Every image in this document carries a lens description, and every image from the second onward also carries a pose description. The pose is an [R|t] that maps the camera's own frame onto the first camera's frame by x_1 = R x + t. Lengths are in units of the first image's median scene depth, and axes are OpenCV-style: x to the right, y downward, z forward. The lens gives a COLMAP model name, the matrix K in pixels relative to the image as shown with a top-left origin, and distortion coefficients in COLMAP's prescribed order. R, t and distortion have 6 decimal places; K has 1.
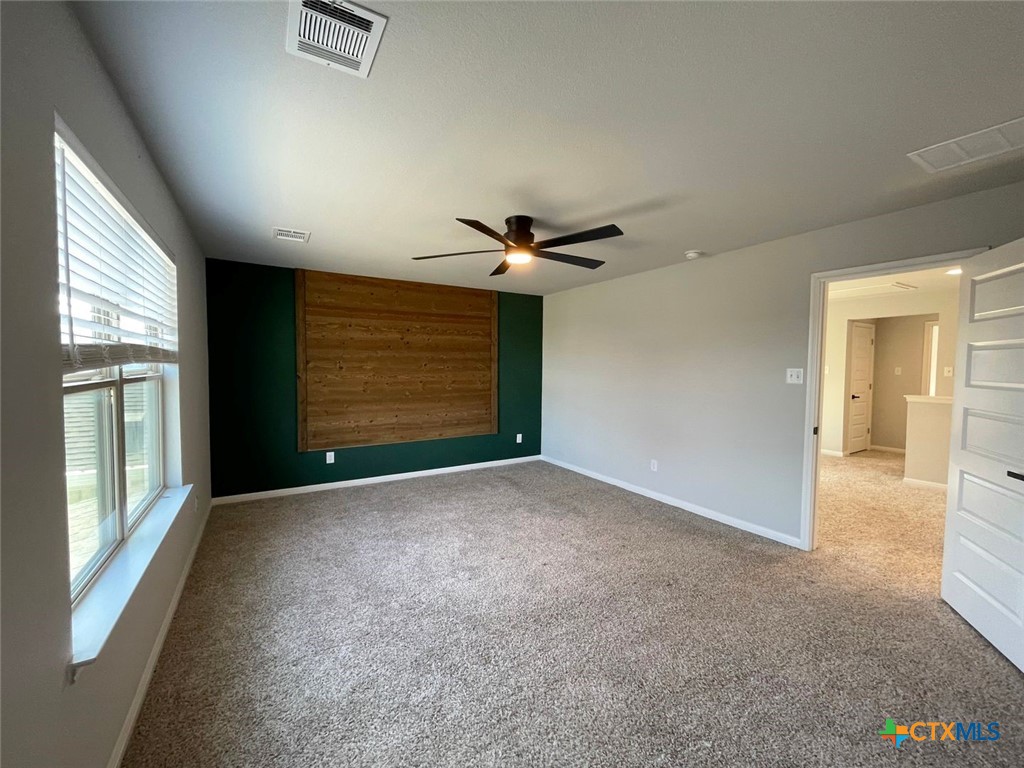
lens RADIAL K [[417.4, 0, 511.3], [0, 417.4, 384.8], [0, 0, 1]] dist [-0.004487, -0.000371]
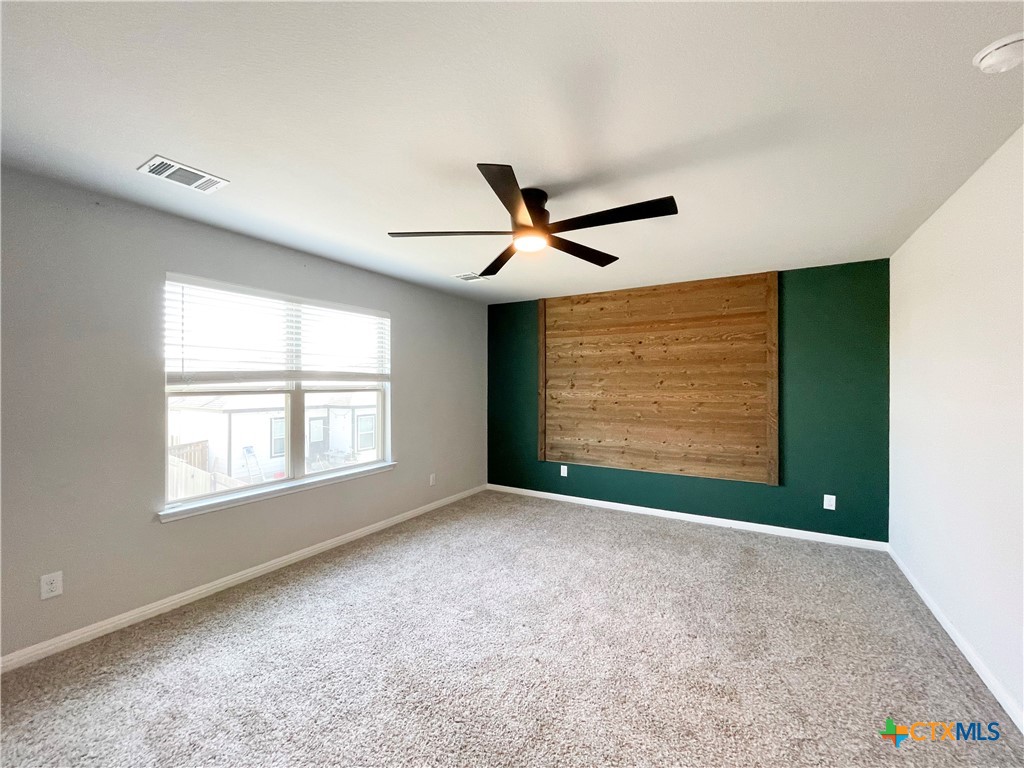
lens RADIAL K [[417.4, 0, 512.6], [0, 417.4, 382.3], [0, 0, 1]] dist [-0.004487, -0.000371]
pose [[0.458123, -0.008750, -0.888846, 0.428302], [-0.039087, 0.998786, -0.029979, -0.011074], [0.888029, 0.048477, 0.457225, 0.379784]]
